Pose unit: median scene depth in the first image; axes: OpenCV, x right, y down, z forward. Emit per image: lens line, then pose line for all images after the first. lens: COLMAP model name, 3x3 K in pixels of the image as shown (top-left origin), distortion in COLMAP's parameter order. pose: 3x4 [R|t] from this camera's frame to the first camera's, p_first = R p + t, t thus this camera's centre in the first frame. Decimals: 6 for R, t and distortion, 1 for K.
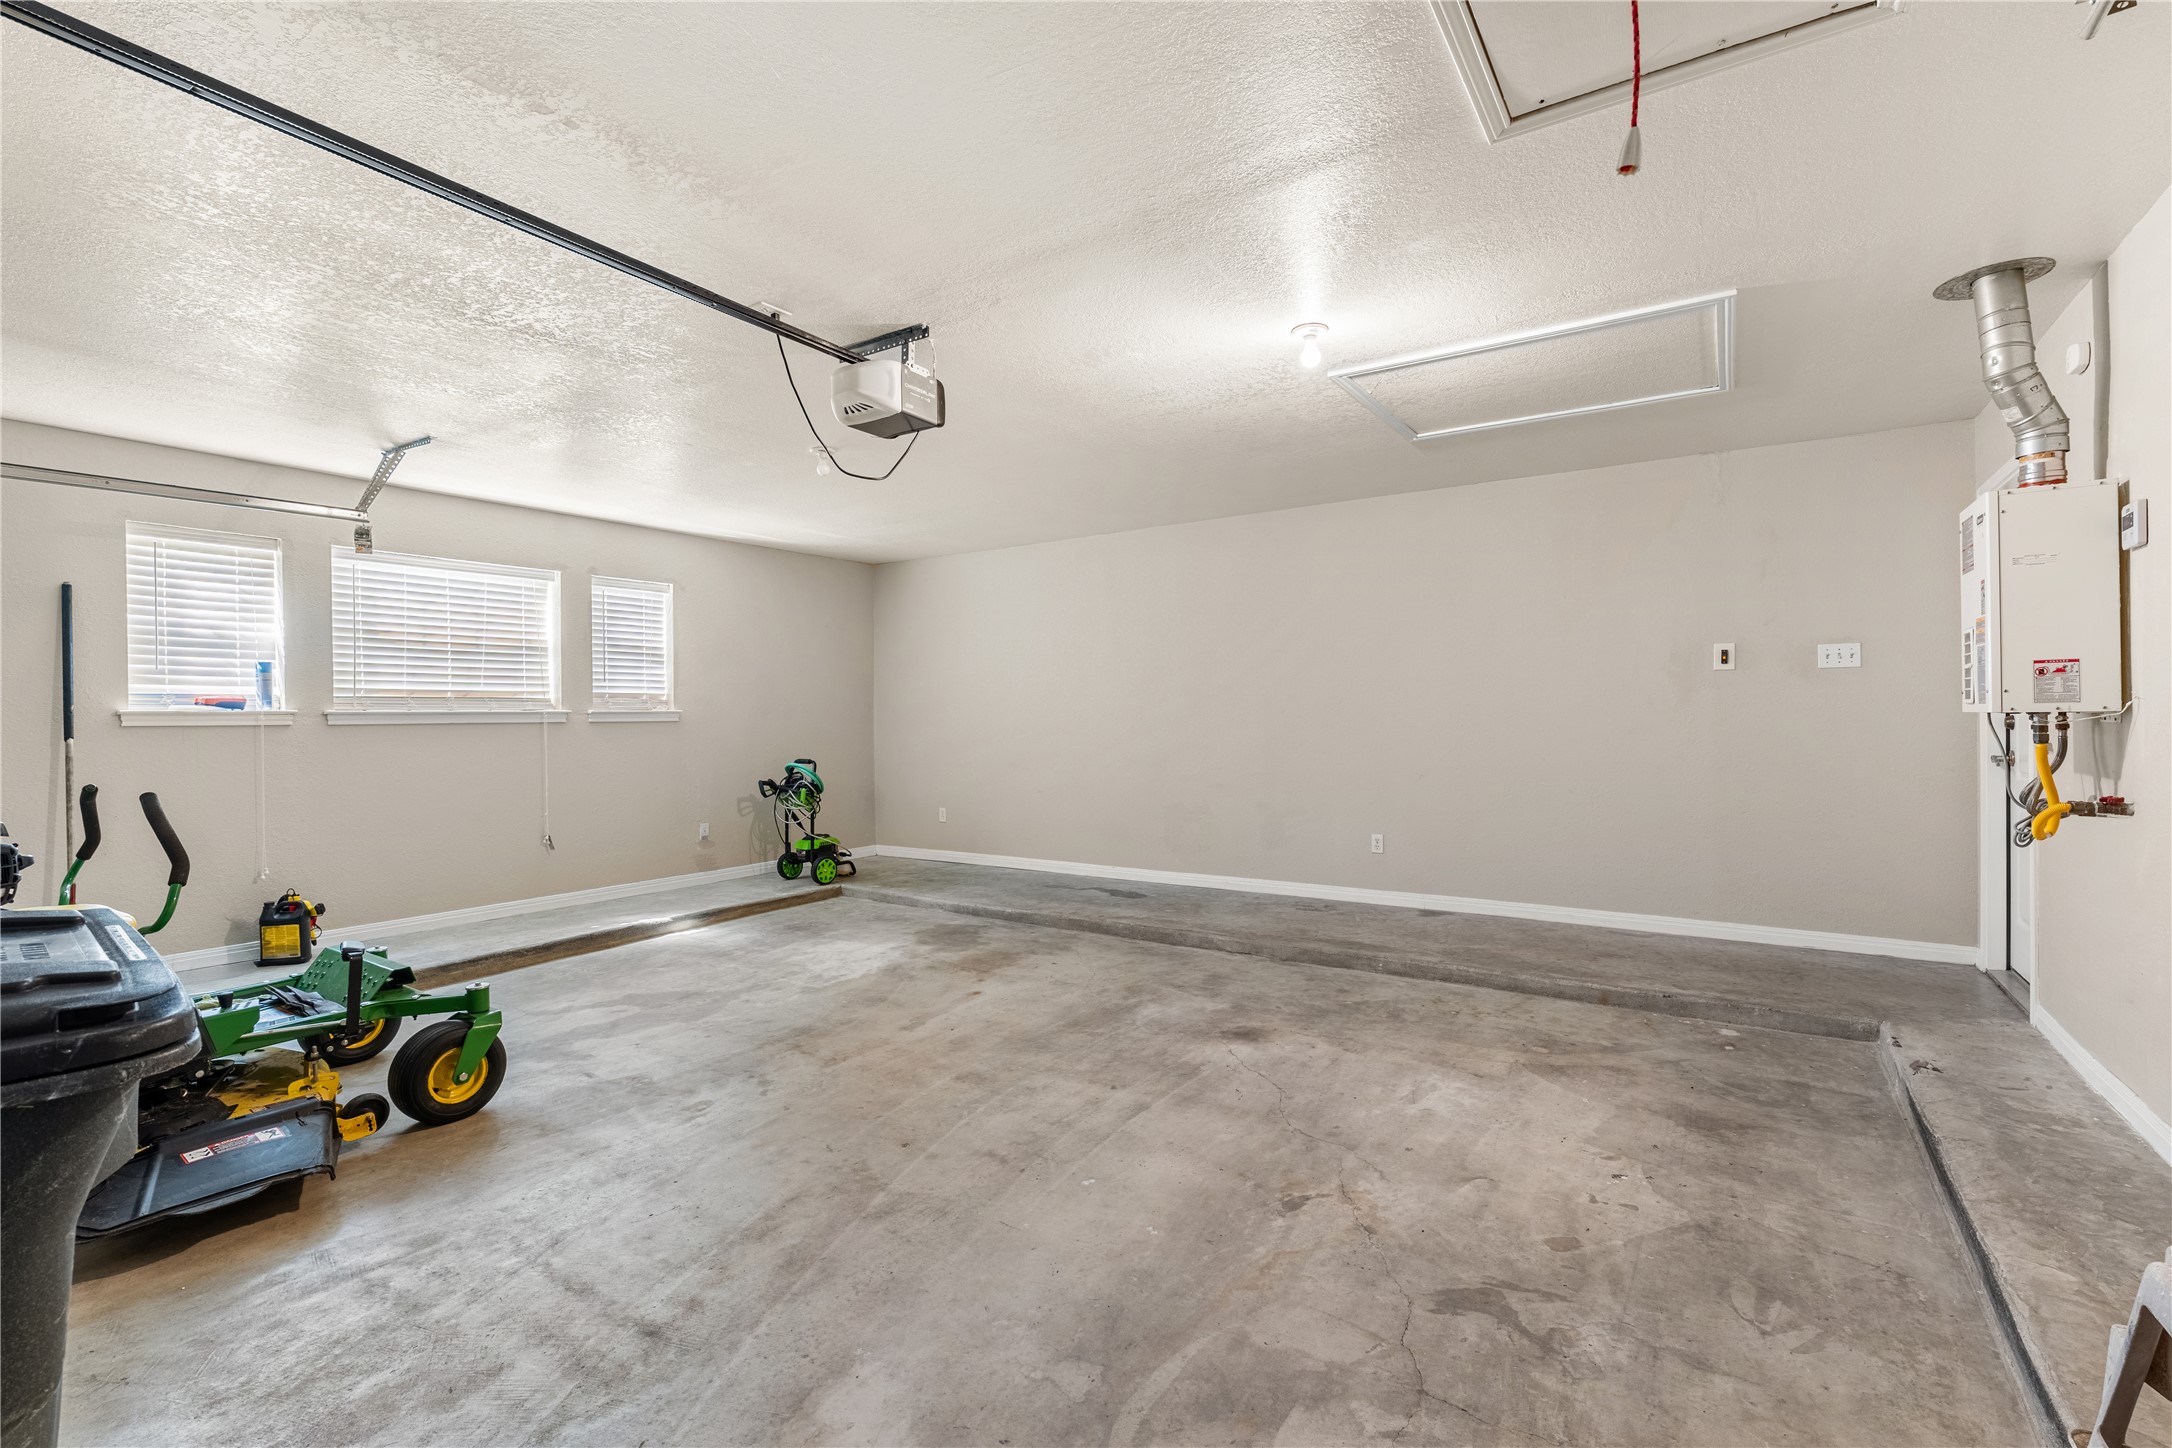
lens RADIAL K [[974.4, 0, 1083.6], [0, 974.4, 724.0], [0, 0, 1]] dist [-0.009621, 0.002641]
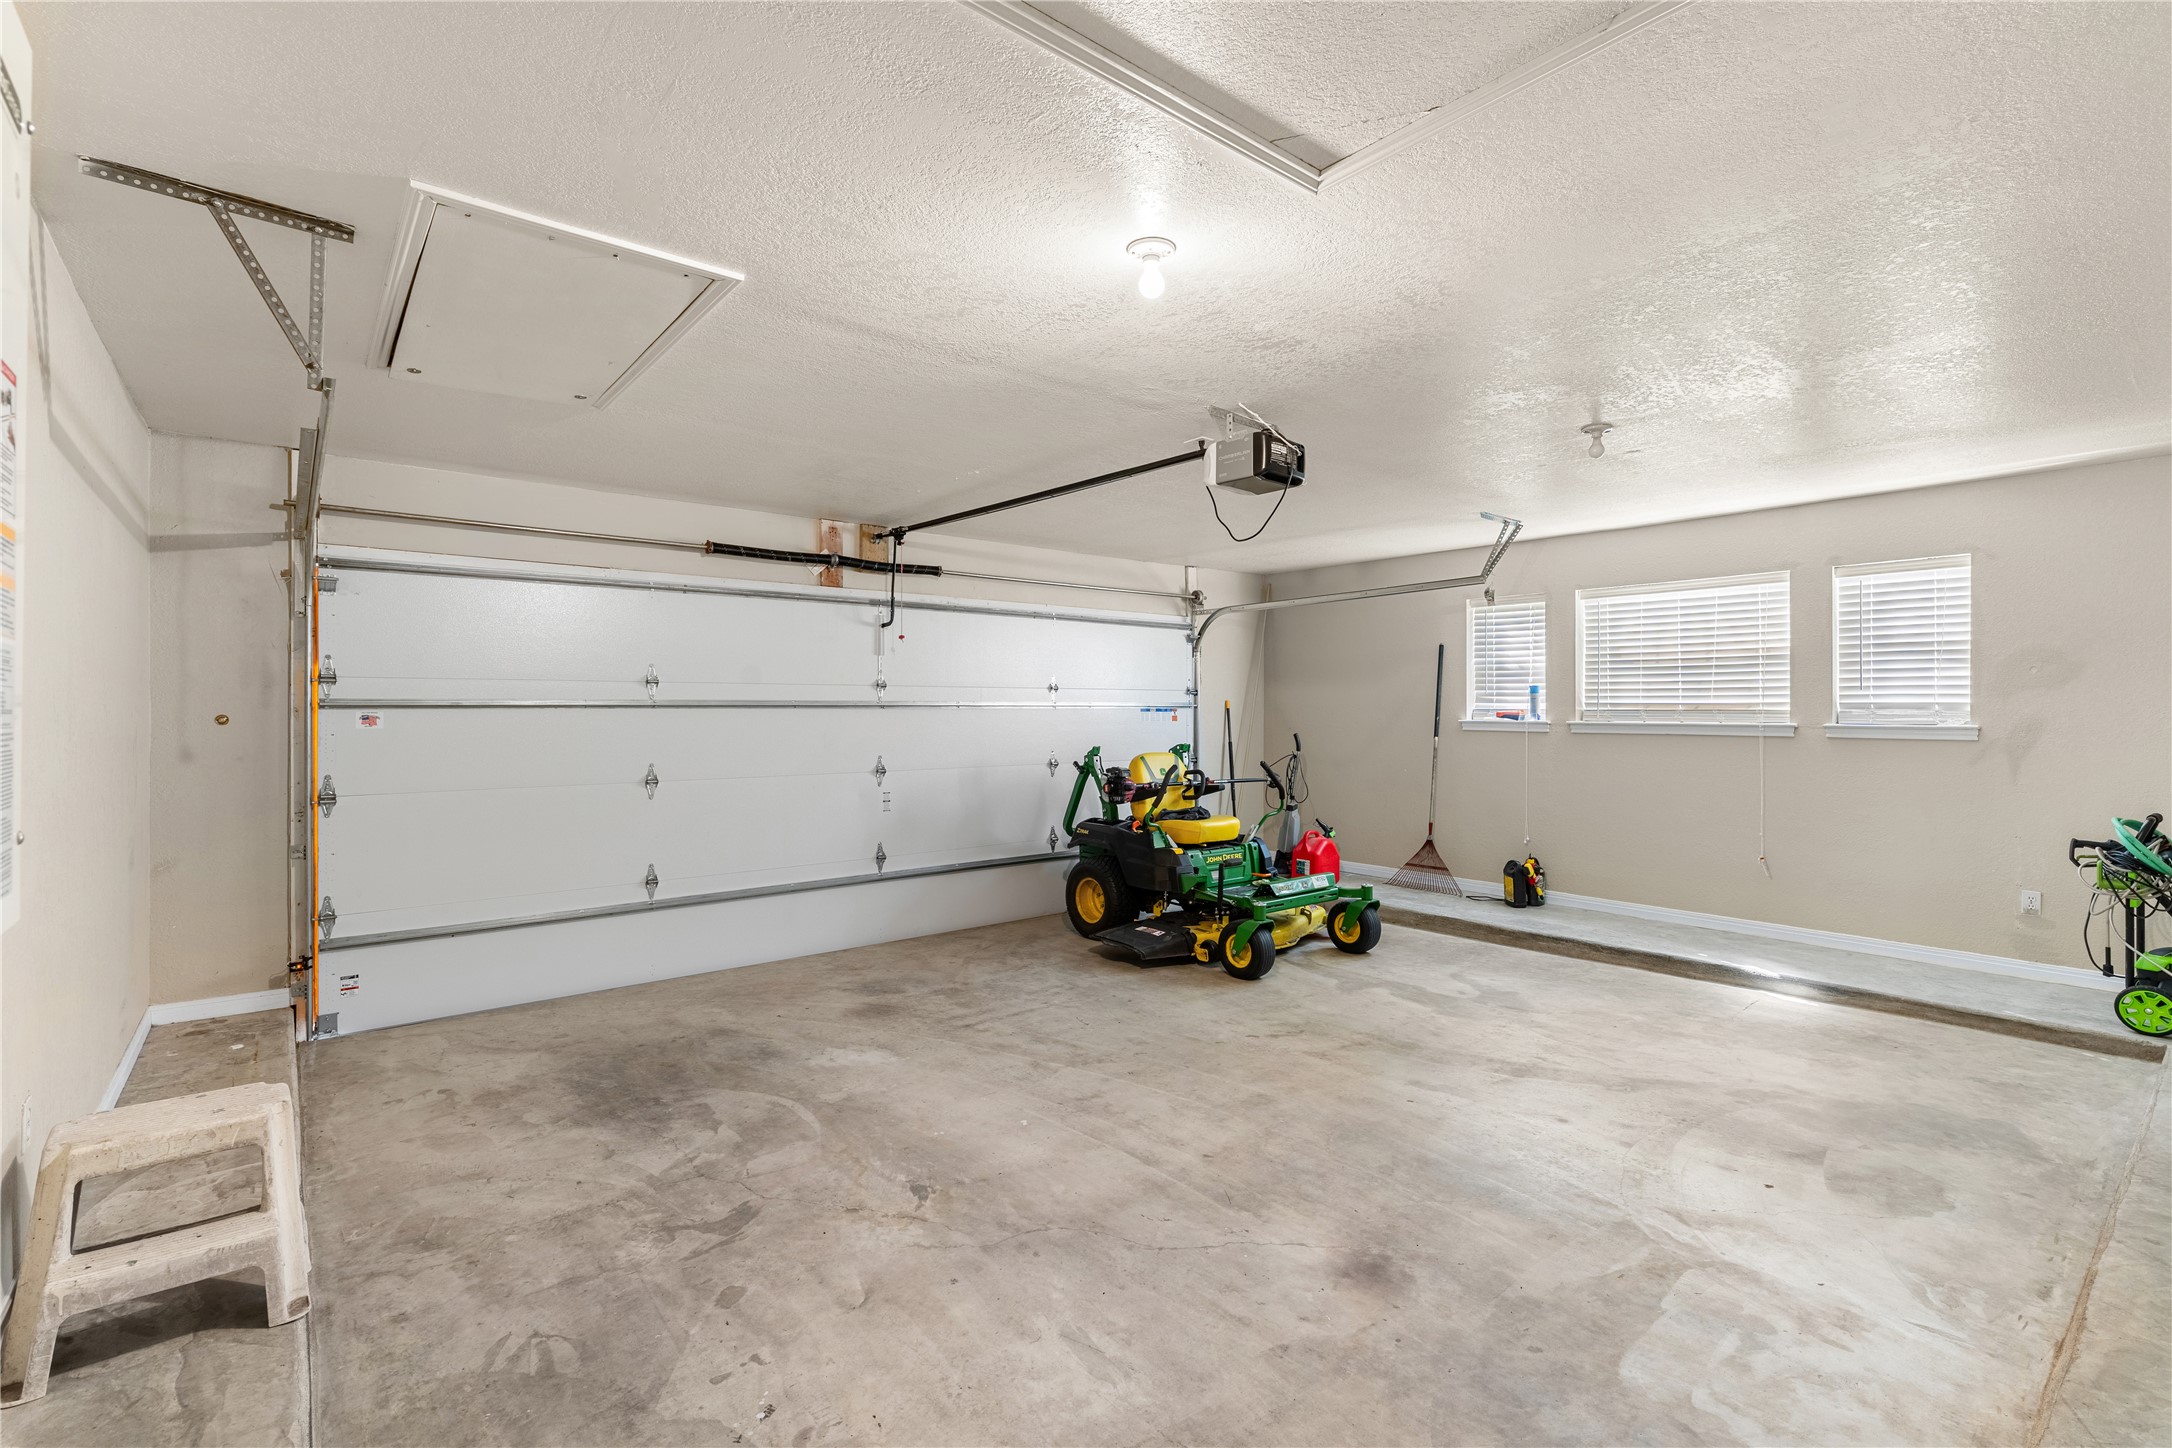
lens RADIAL K [[974.4, 0, 1085.2], [0, 974.4, 709.3], [0, 0, 1]] dist [-0.009621, 0.002641]
pose [[-0.295802, 0.009113, -0.955206, 1.039809], [-0.004849, 0.999927, 0.011041, -0.068045], [0.955237, 0.007898, -0.295737, 1.273902]]
